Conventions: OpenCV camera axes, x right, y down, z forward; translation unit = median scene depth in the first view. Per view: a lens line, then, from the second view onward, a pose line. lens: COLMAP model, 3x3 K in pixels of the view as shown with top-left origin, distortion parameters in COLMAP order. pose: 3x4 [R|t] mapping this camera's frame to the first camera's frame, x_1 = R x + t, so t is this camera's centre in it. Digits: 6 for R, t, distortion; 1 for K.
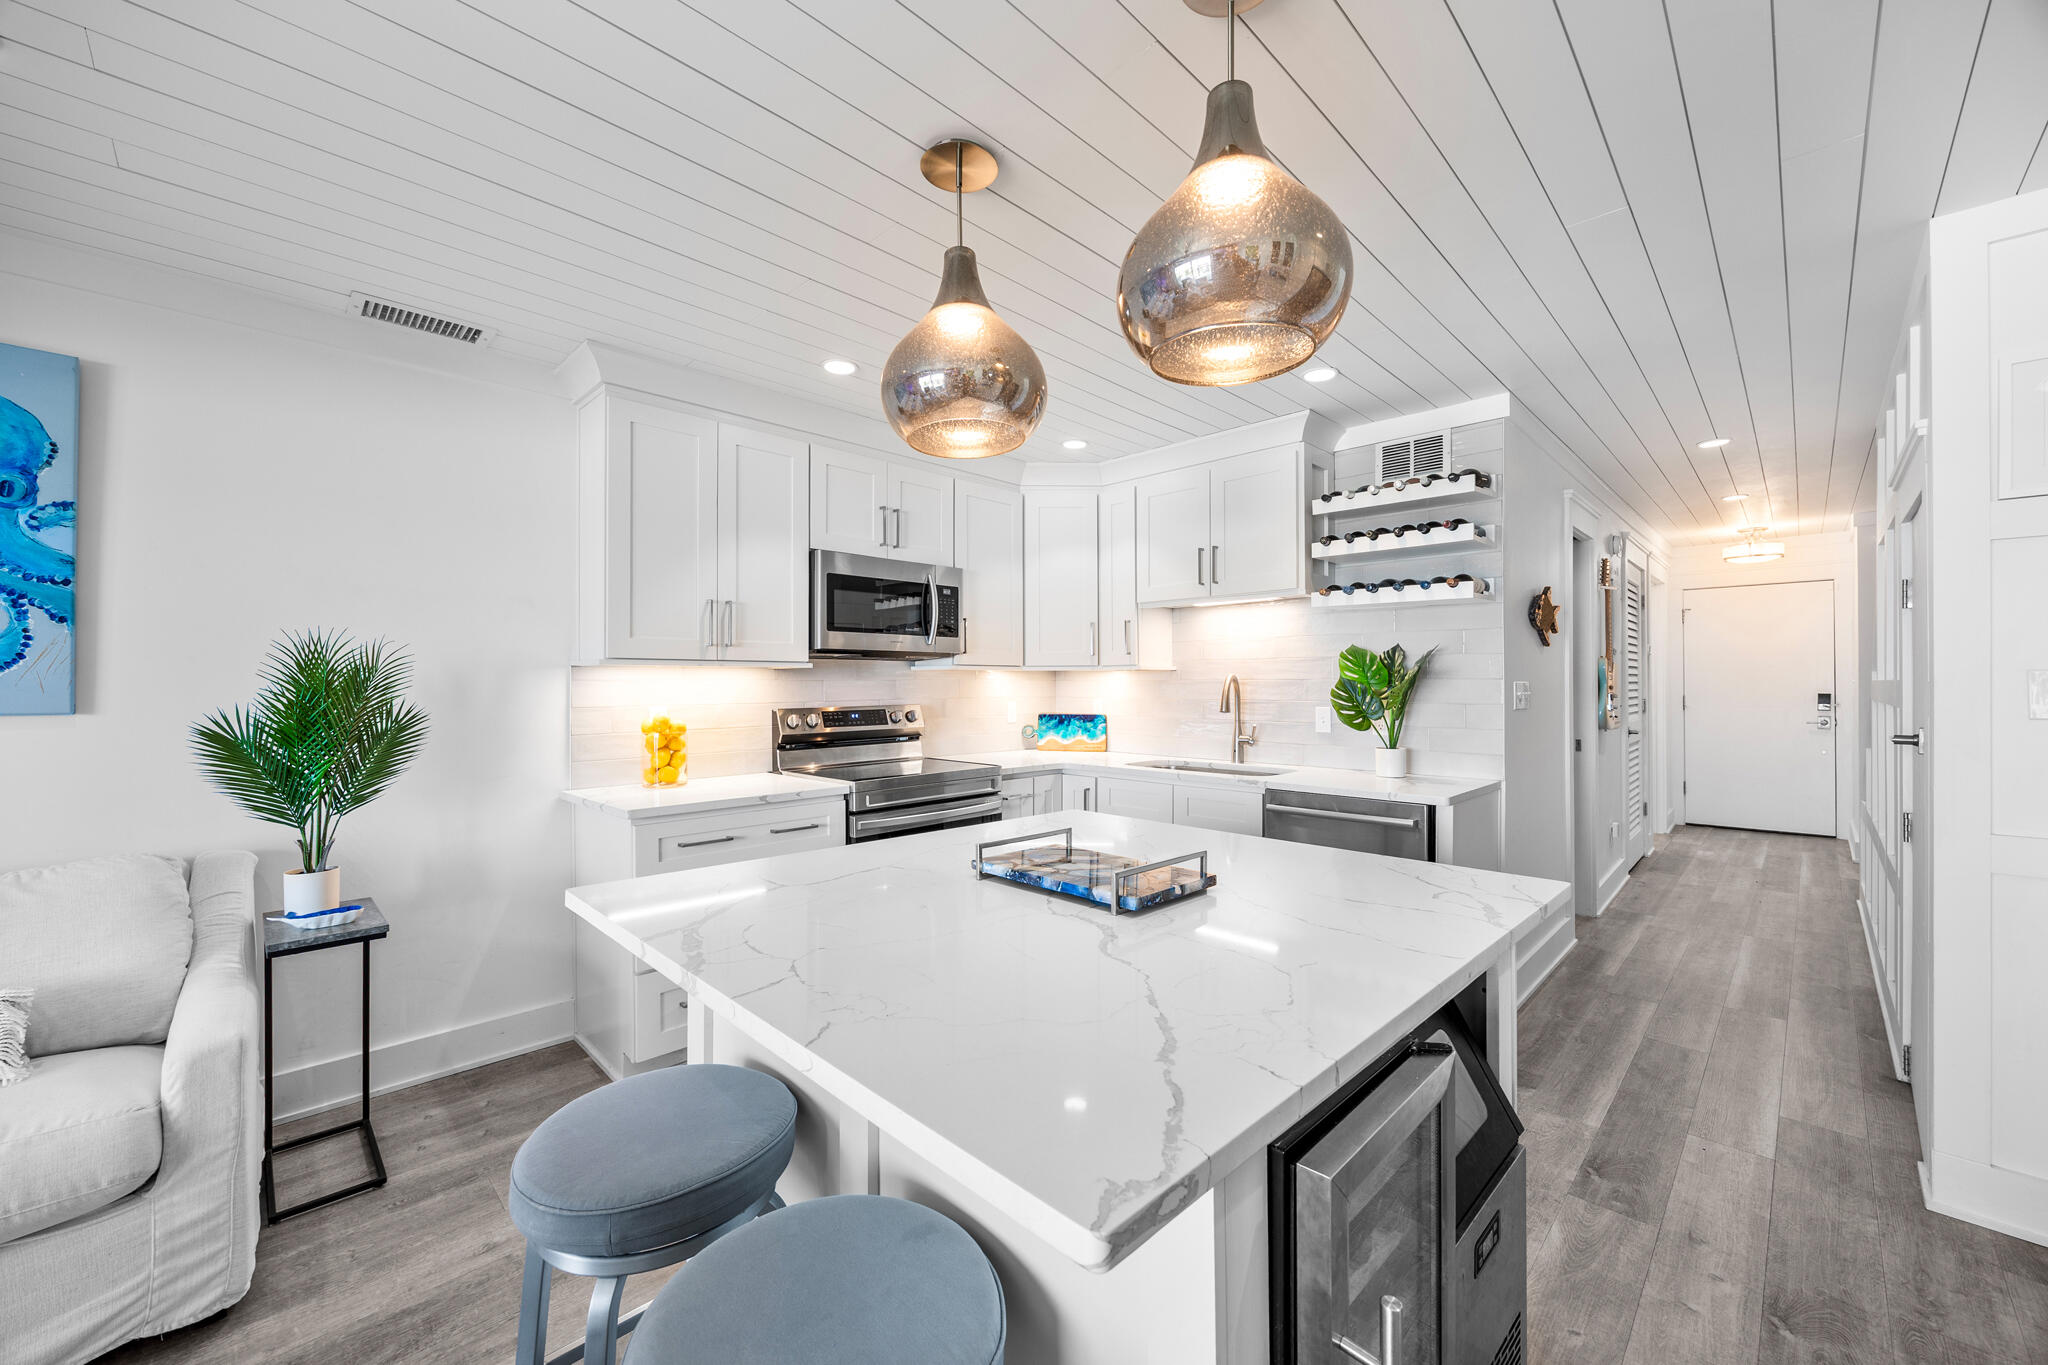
lens RADIAL K [[797.2, 0, 1026.7], [0, 797.2, 682.8], [0, 0, 1]] dist [0.000243, -0.000722]
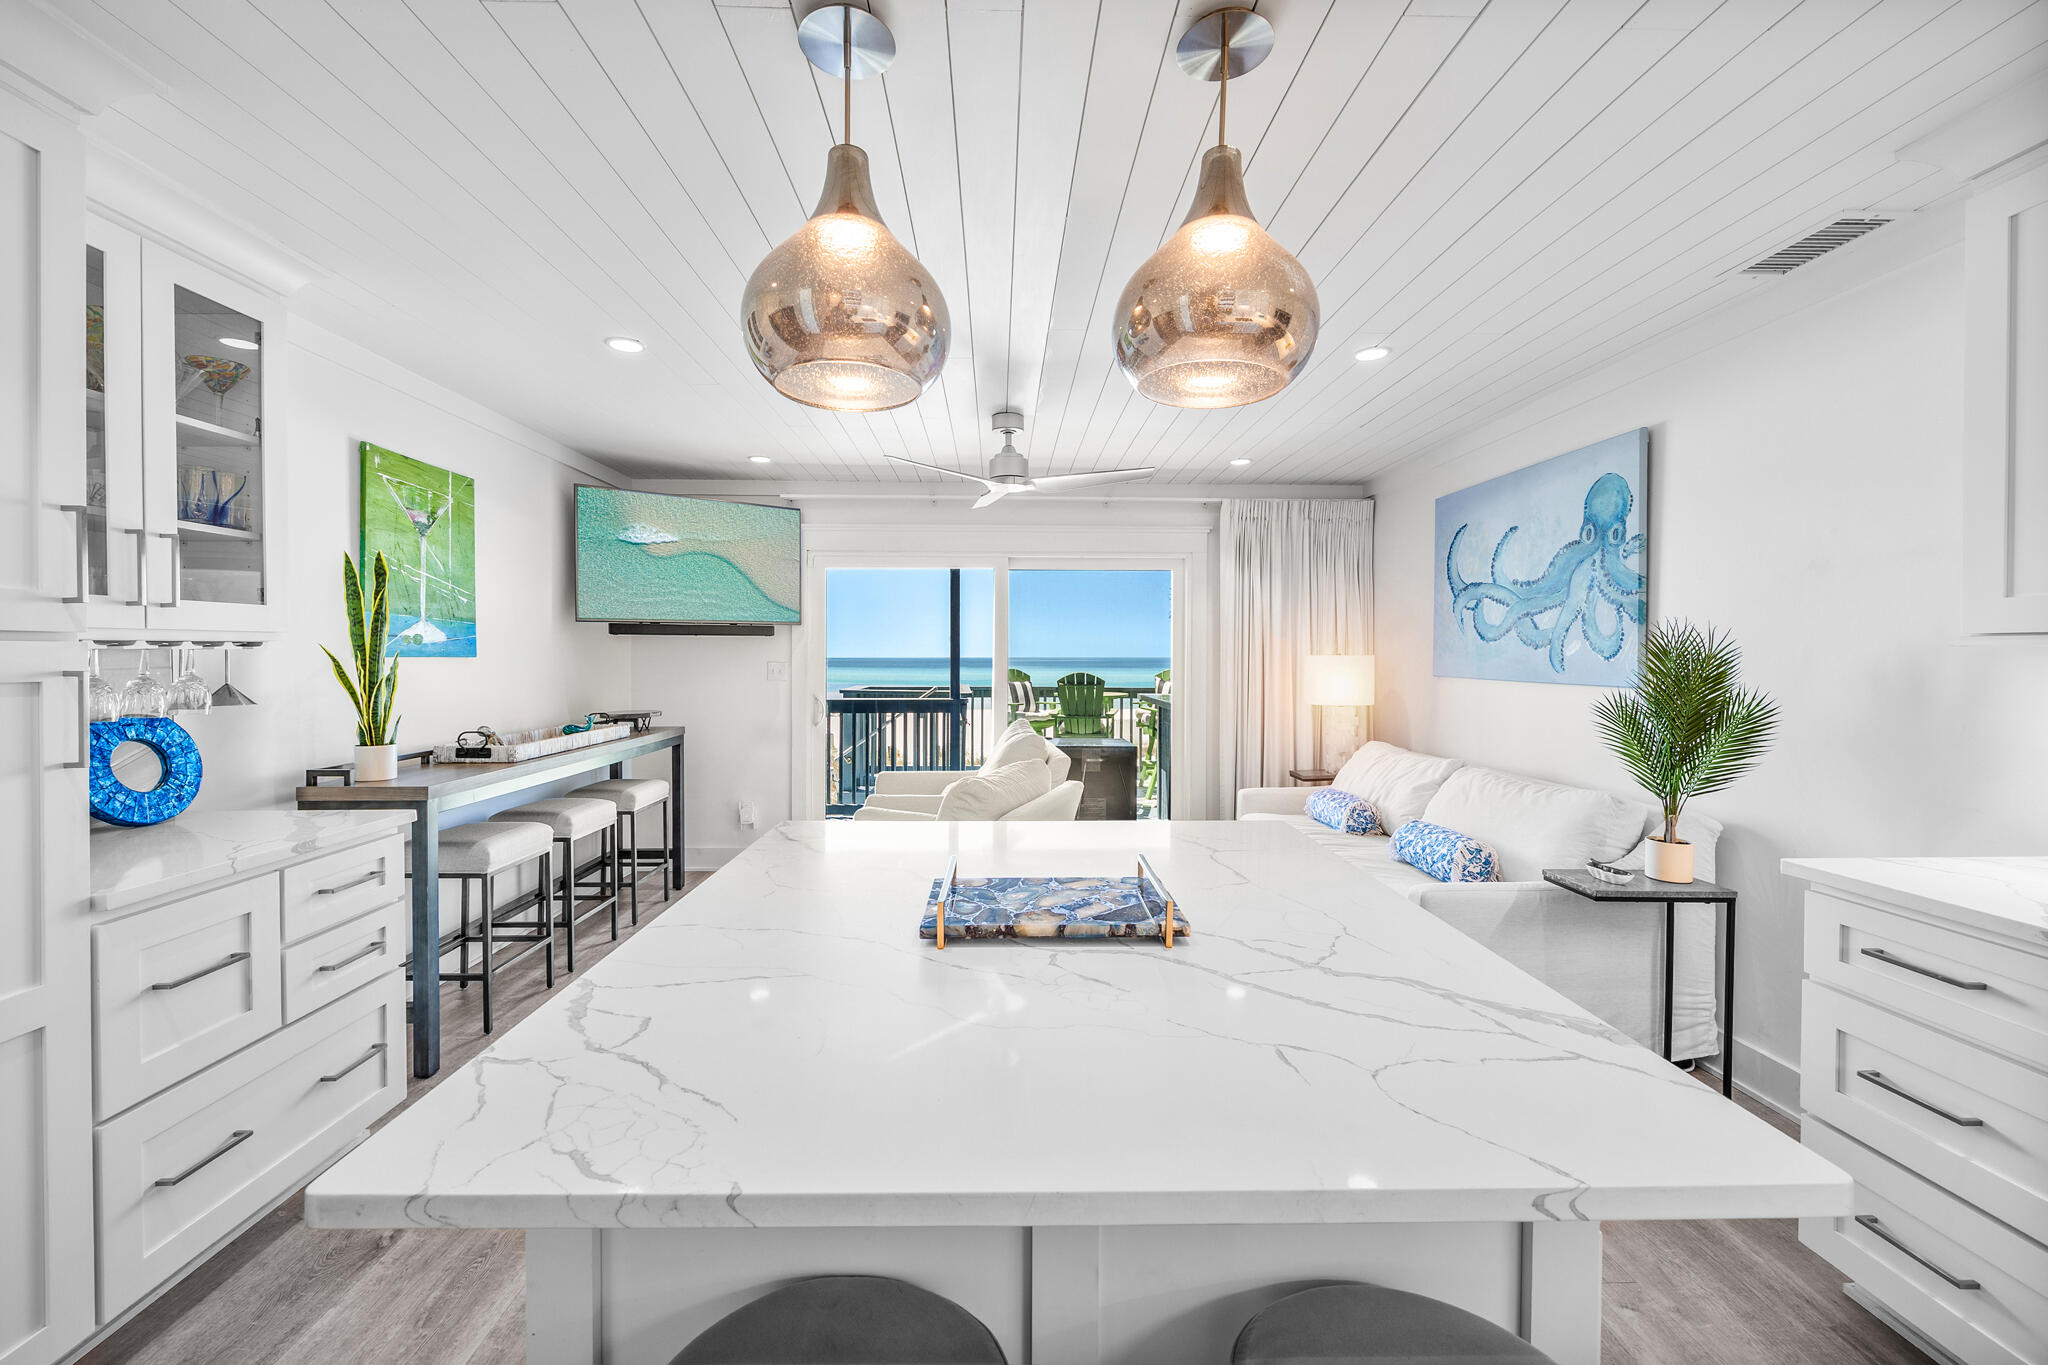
lens RADIAL K [[797.2, 0, 1000.9], [0, 797.2, 657.1], [0, 0, 1]] dist [0.000243, -0.000722]
pose [[-0.708083, 0.005965, -0.706104, 0.357074], [0.005174, 0.999981, 0.003259, -0.016741], [0.706110, -0.001346, -0.708100, 0.774049]]
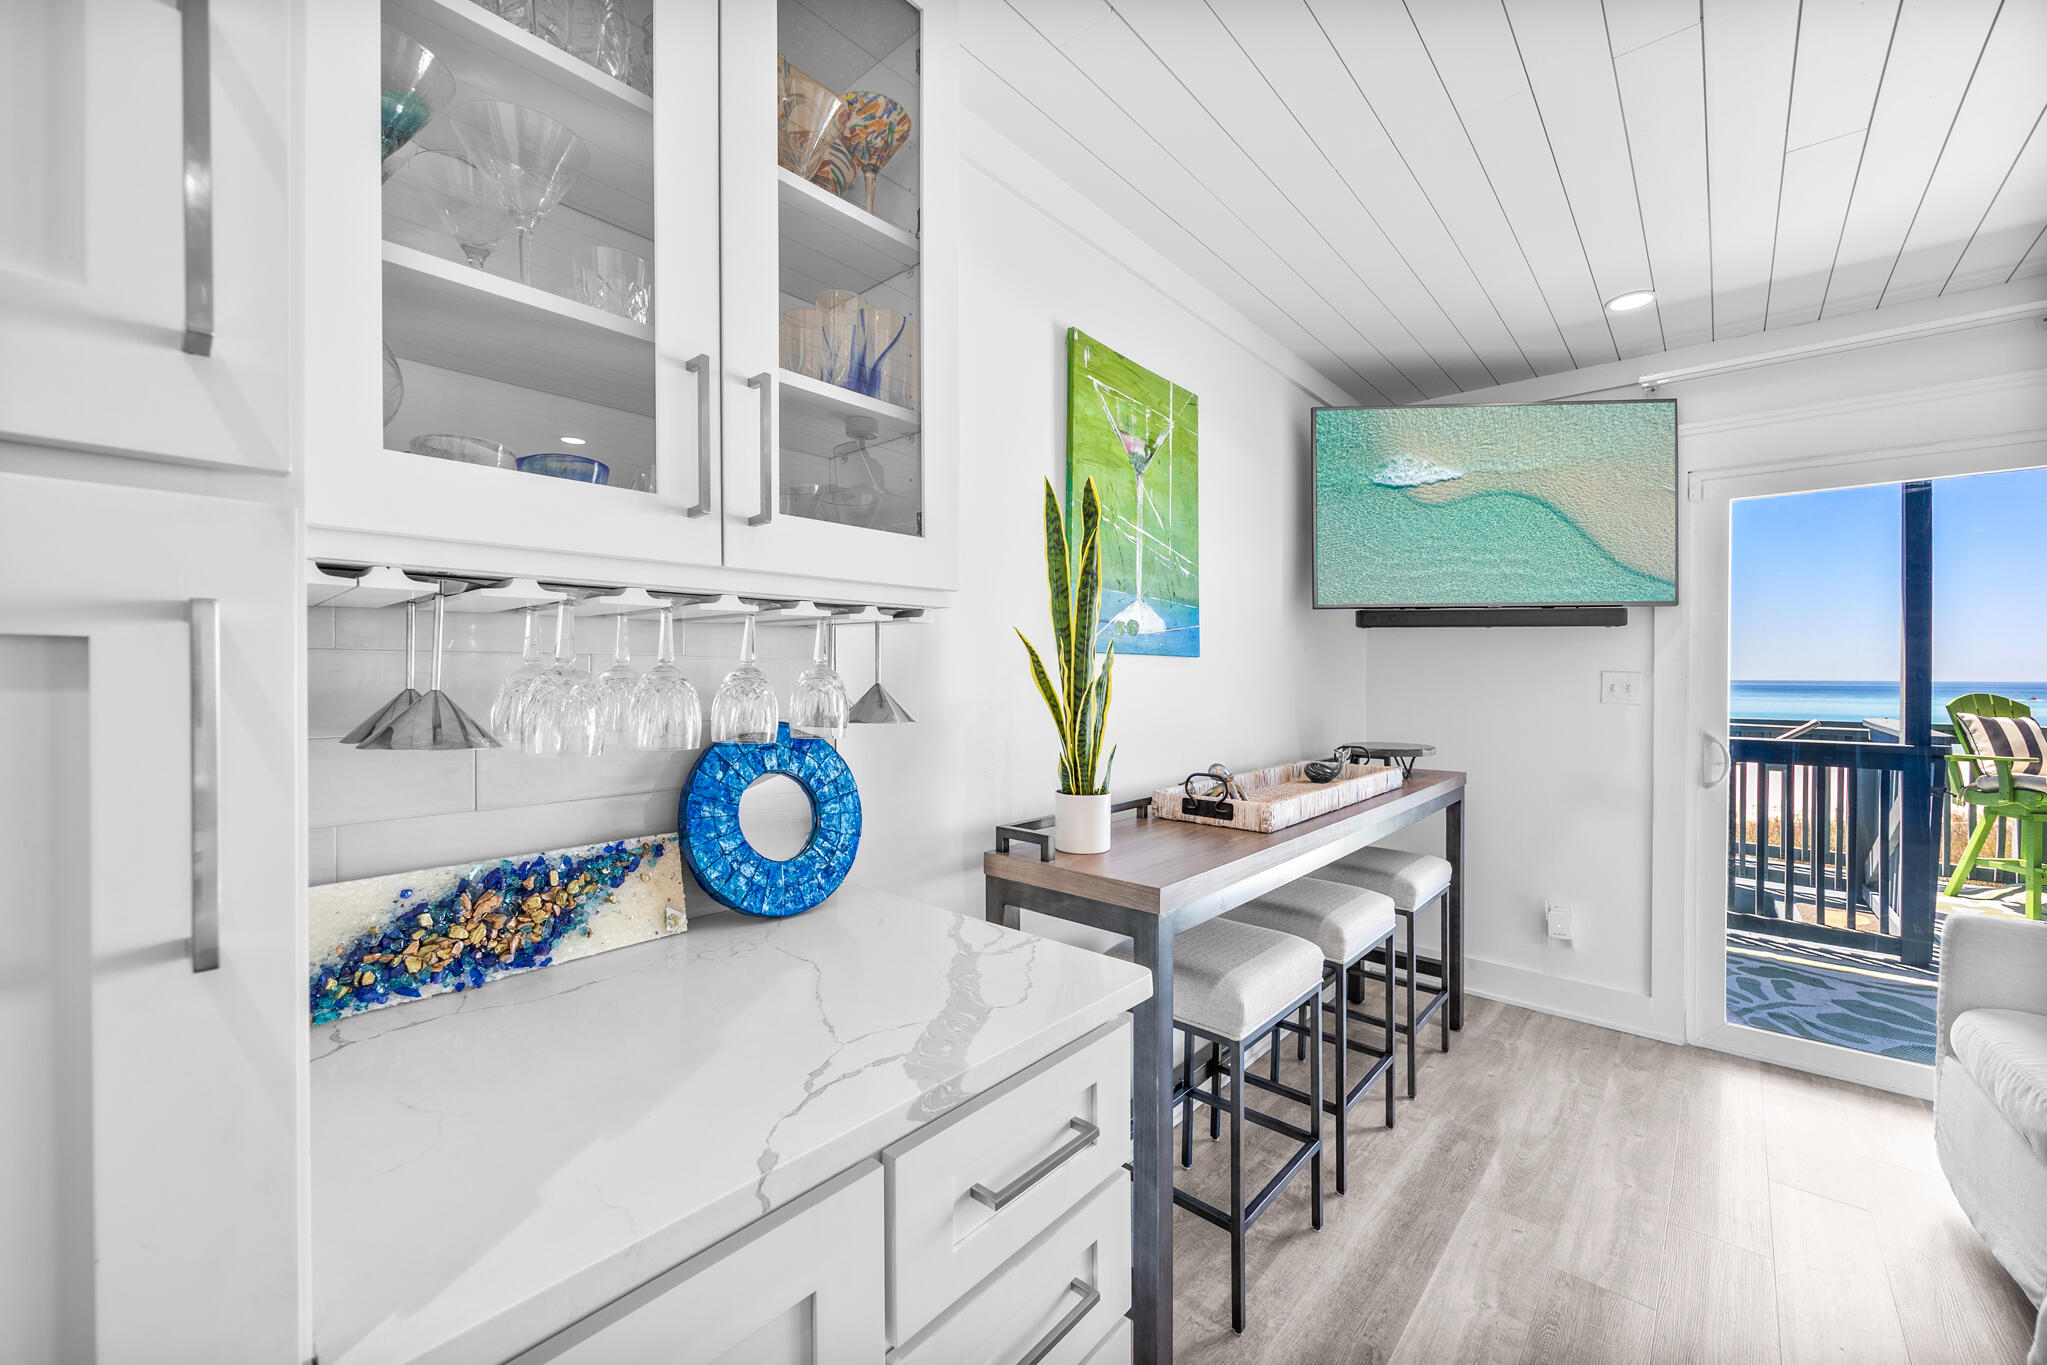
lens RADIAL K [[796.8, 0, 1043.1], [0, 796.8, 680.1], [0, 0, 1]] dist [0.000243, -0.000722]
pose [[-0.997233, -0.001059, -0.074328, 0.293232], [-0.001618, 0.999971, 0.007455, -0.000754], [0.074318, 0.007555, -0.997206, 0.209641]]
